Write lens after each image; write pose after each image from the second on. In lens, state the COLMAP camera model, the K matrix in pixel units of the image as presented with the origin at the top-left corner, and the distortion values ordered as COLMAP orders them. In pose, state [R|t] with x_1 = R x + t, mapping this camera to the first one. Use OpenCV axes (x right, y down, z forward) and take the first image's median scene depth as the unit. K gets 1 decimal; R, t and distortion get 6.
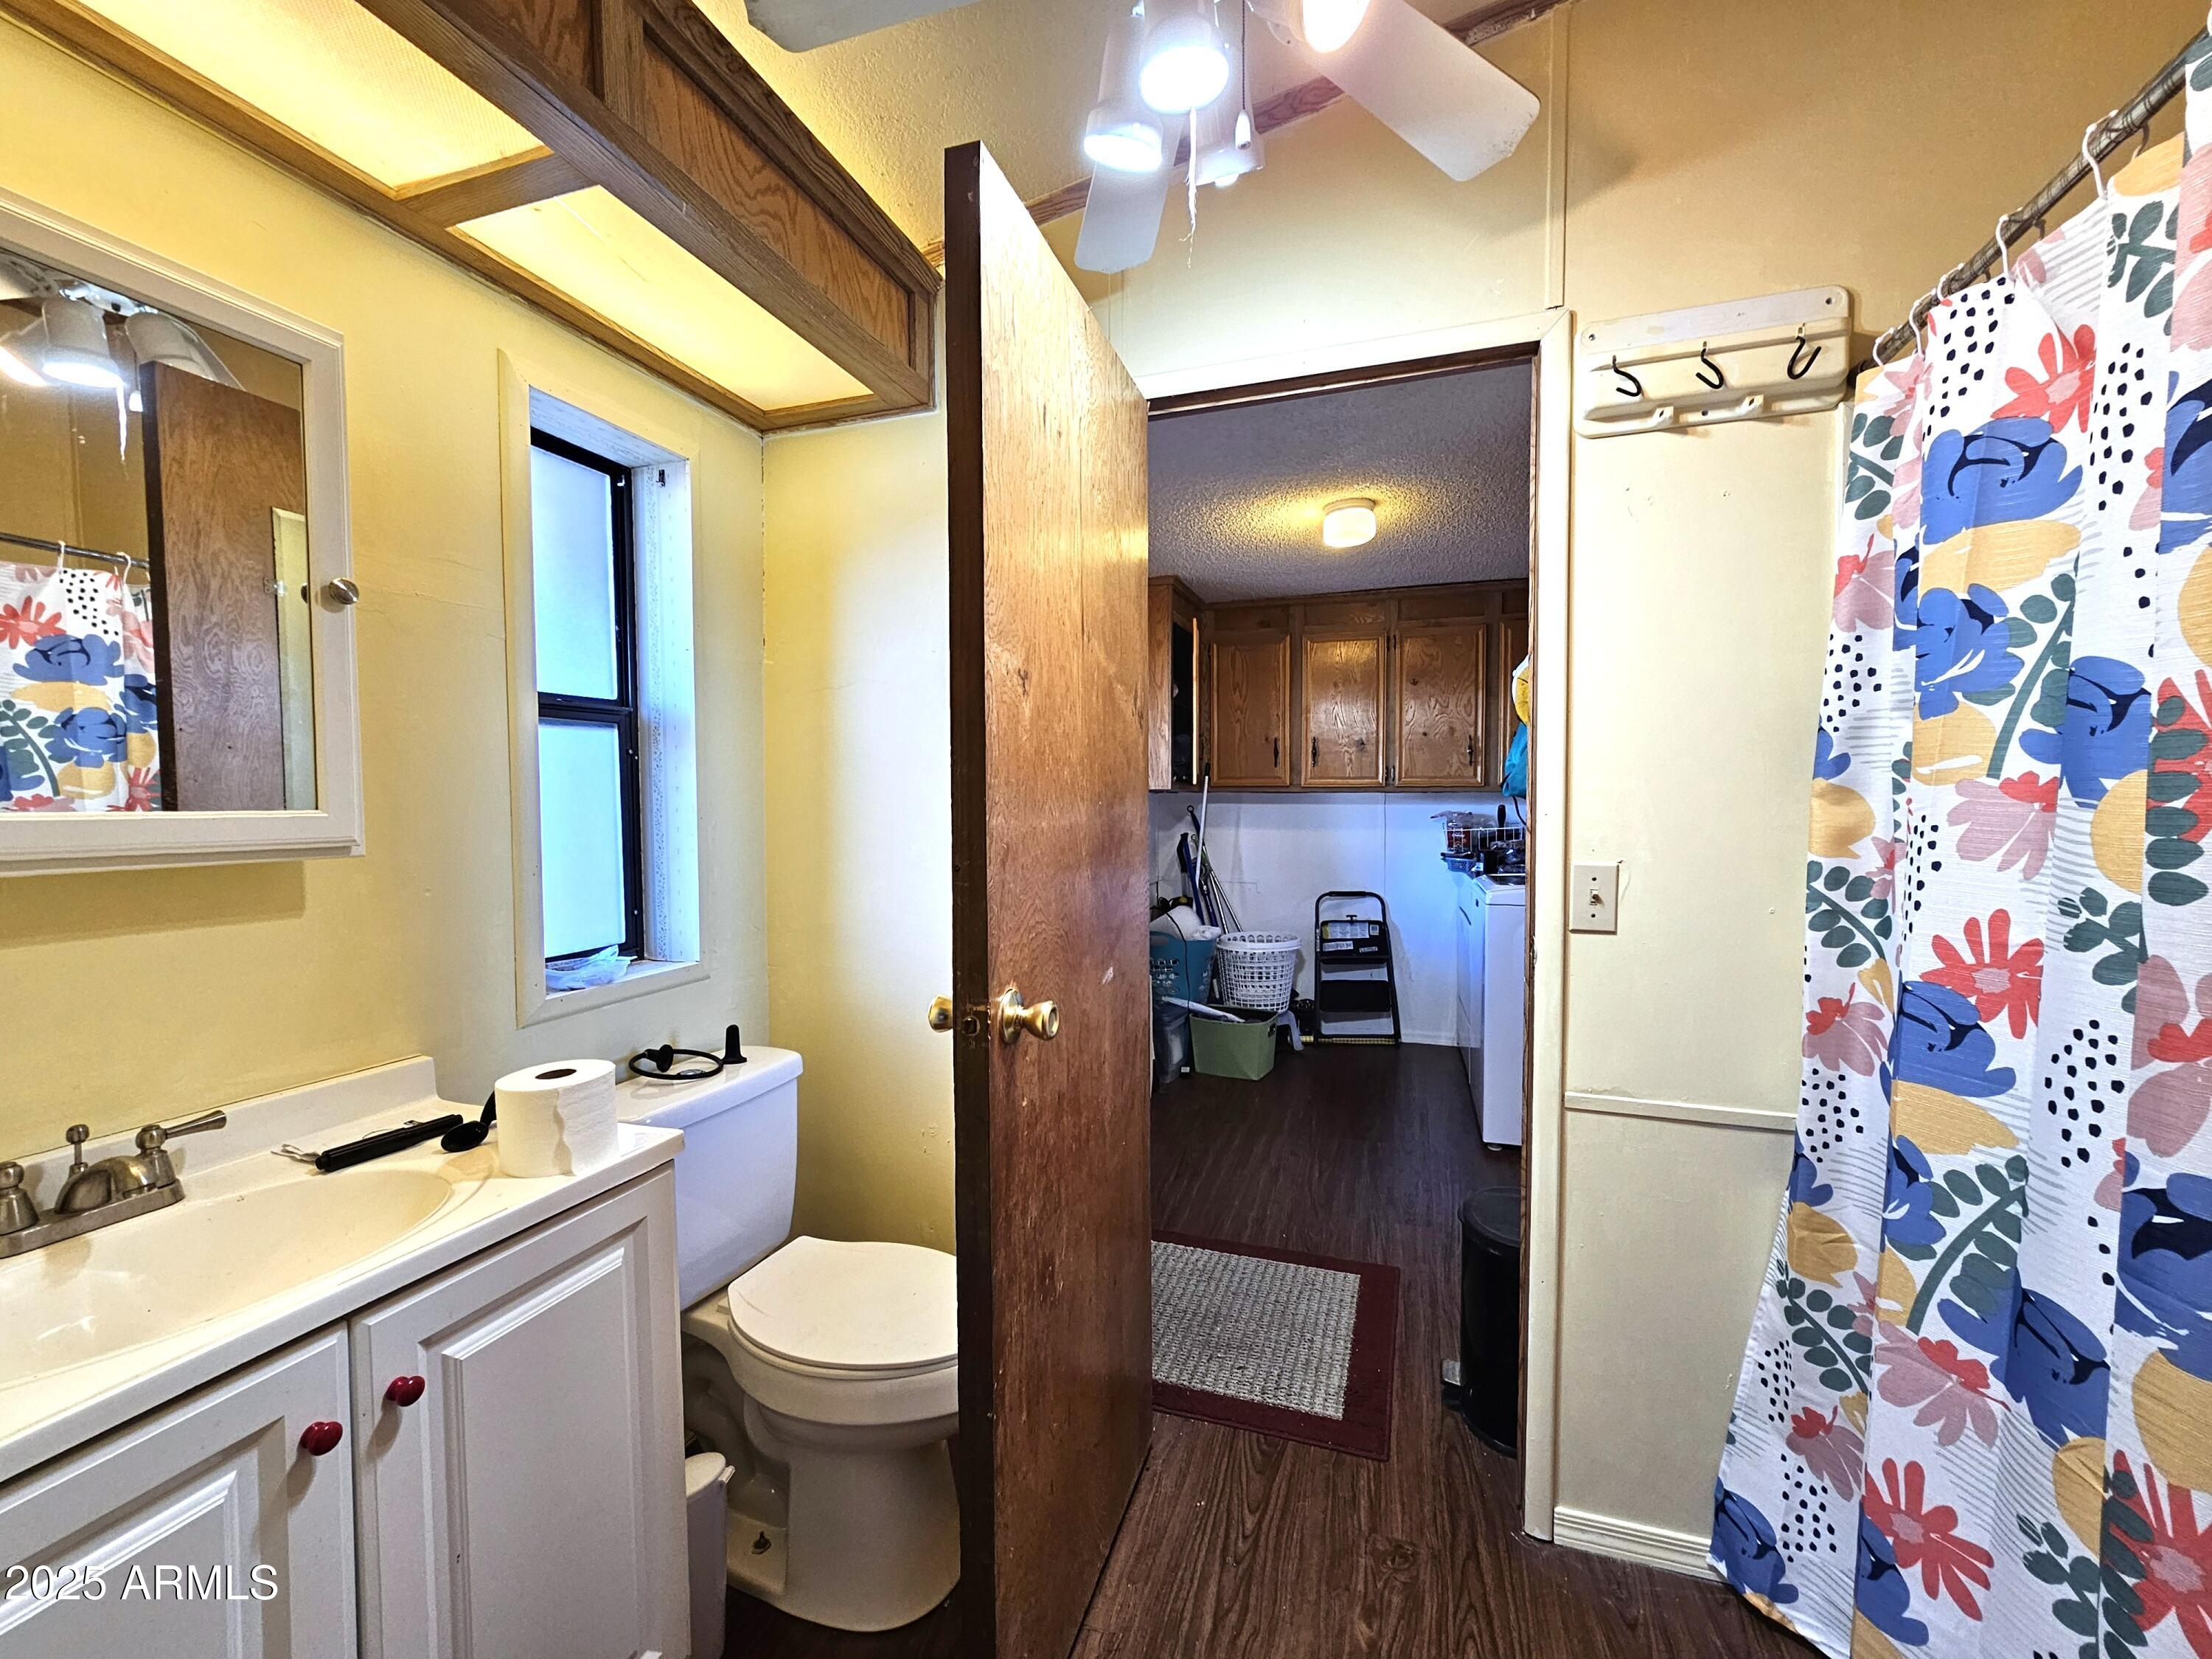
lens RADIAL K [[893.2, 0, 1102.2], [0, 893.2, 834.3], [0, 0, 1]] dist [0.000411, -0.000126]
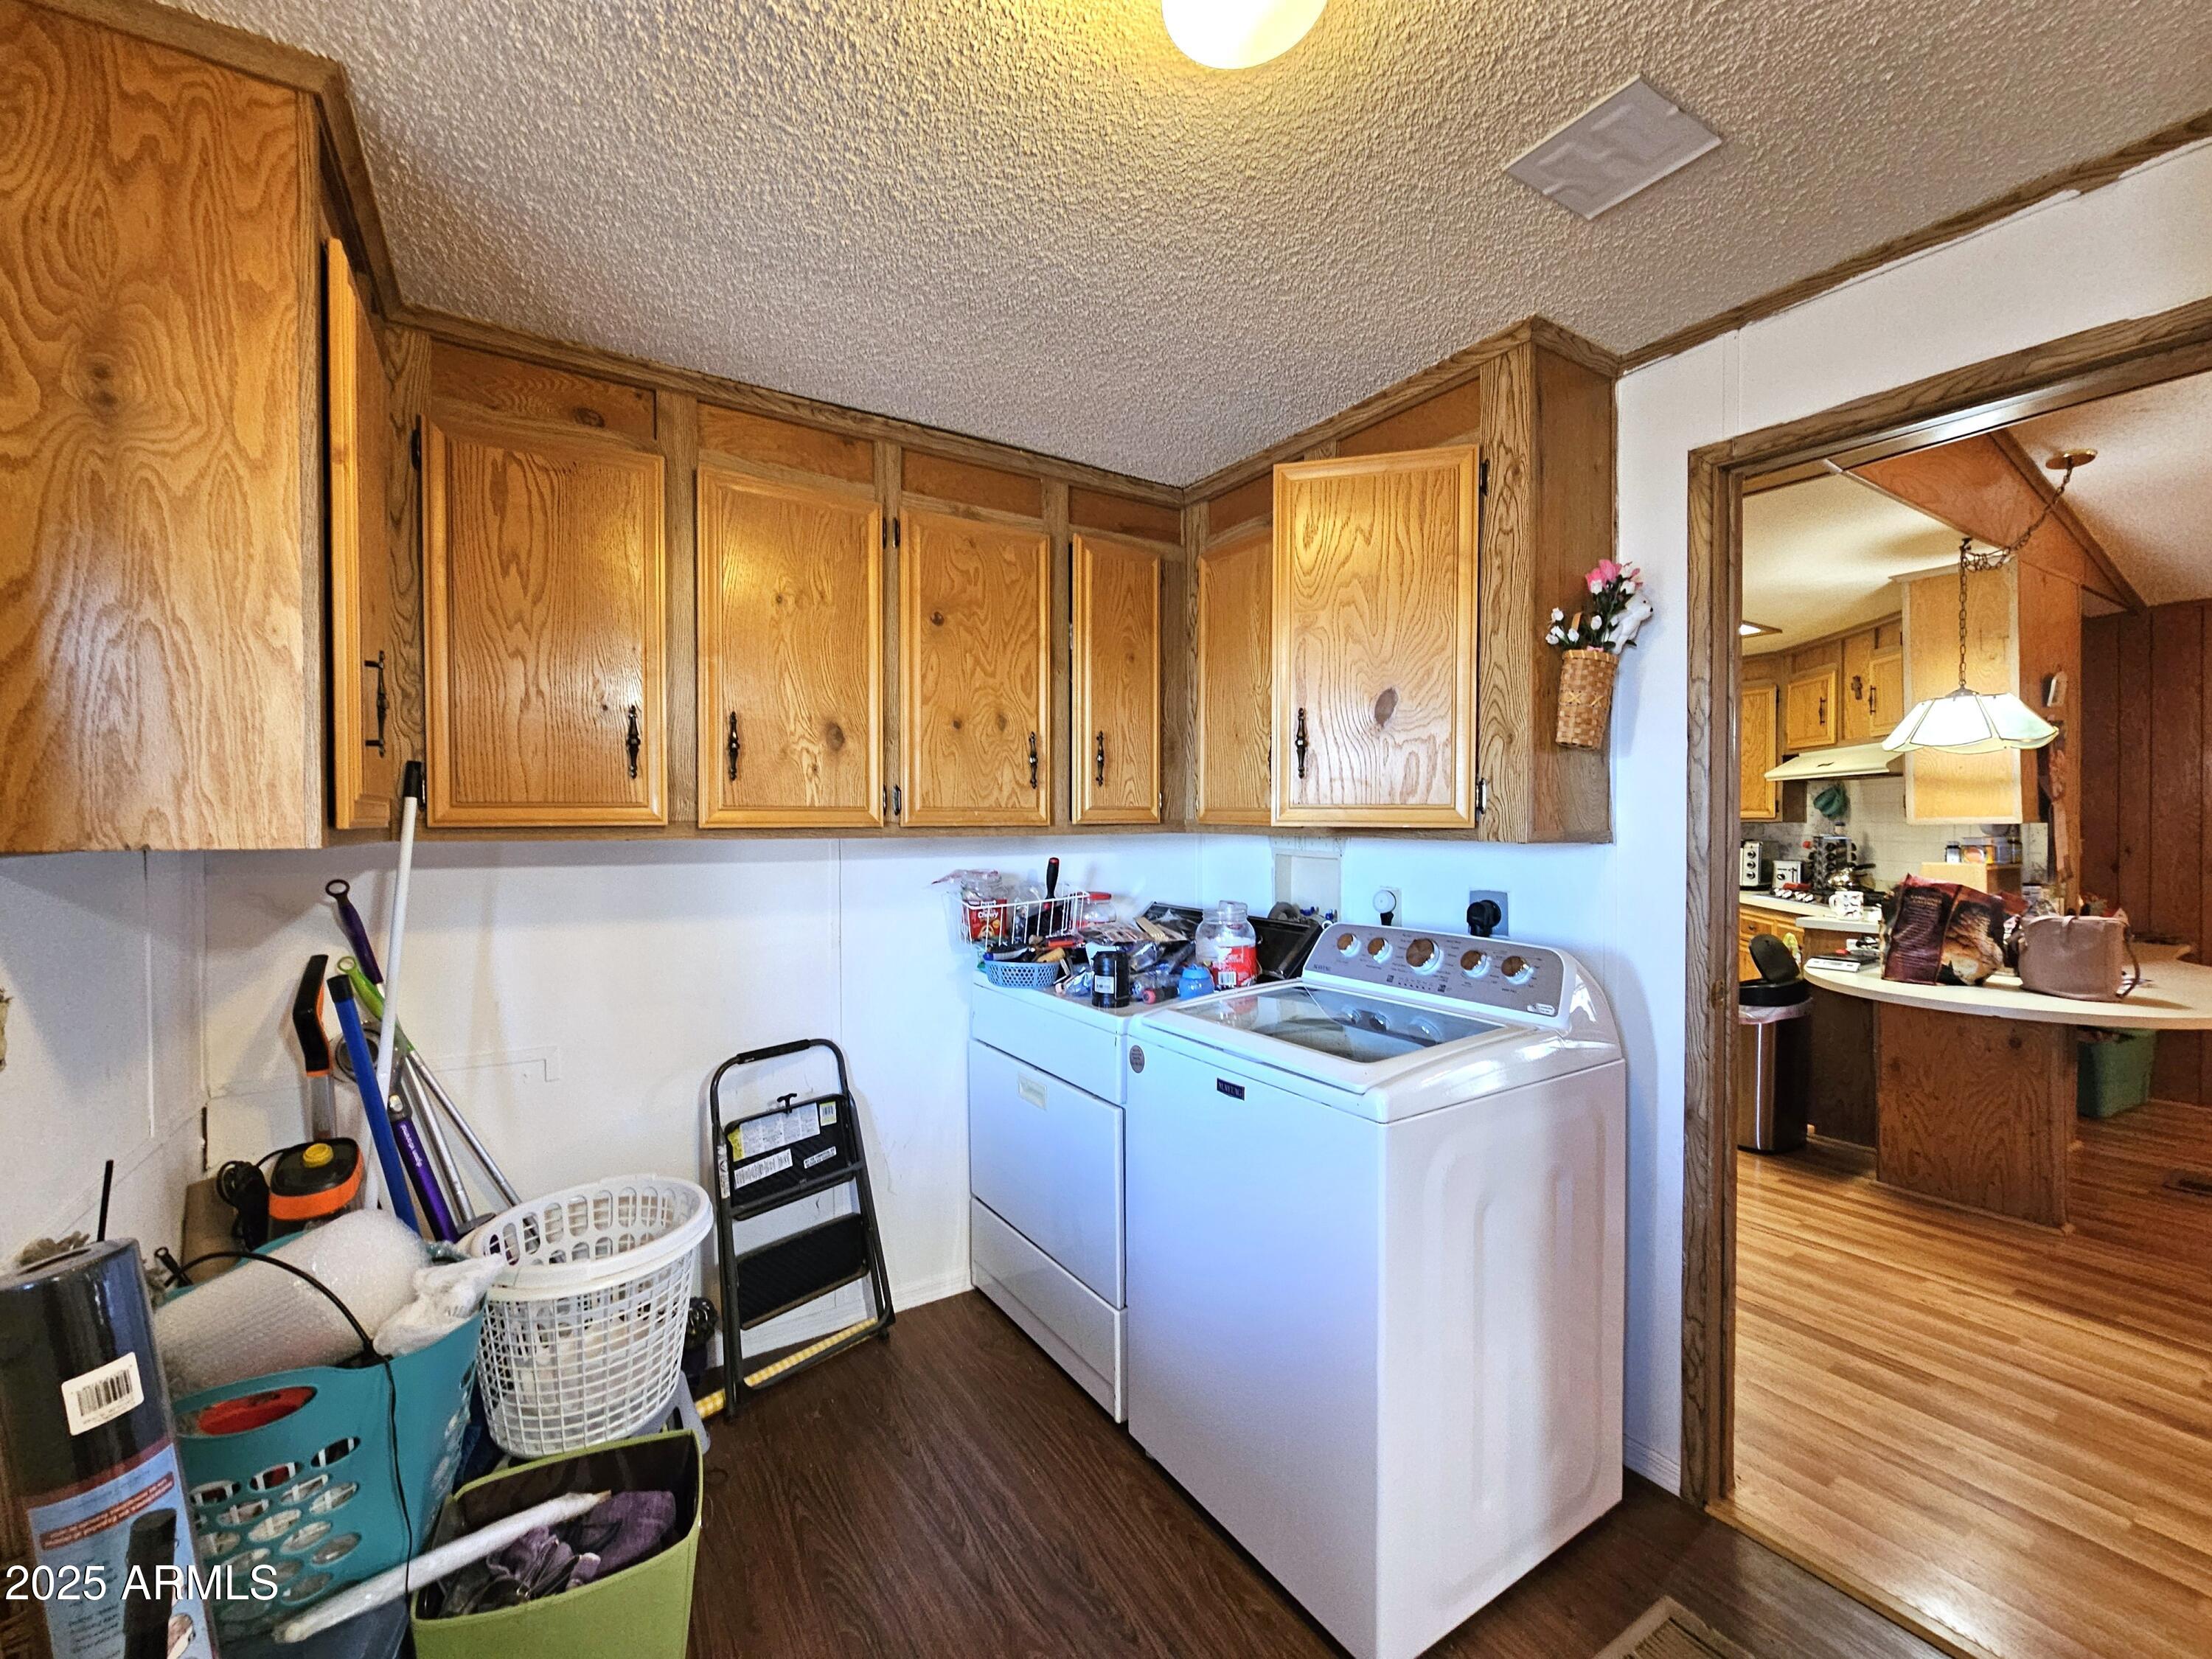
lens RADIAL K [[893.2, 0, 1100.5], [0, 893.2, 823.6], [0, 0, 1]] dist [0.000411, -0.000126]
pose [[0.640956, -0.007936, 0.767536, 0.022045], [0.033453, 0.999285, -0.017604, -0.040445], [-0.766848, 0.036960, 0.640764, 0.560928]]
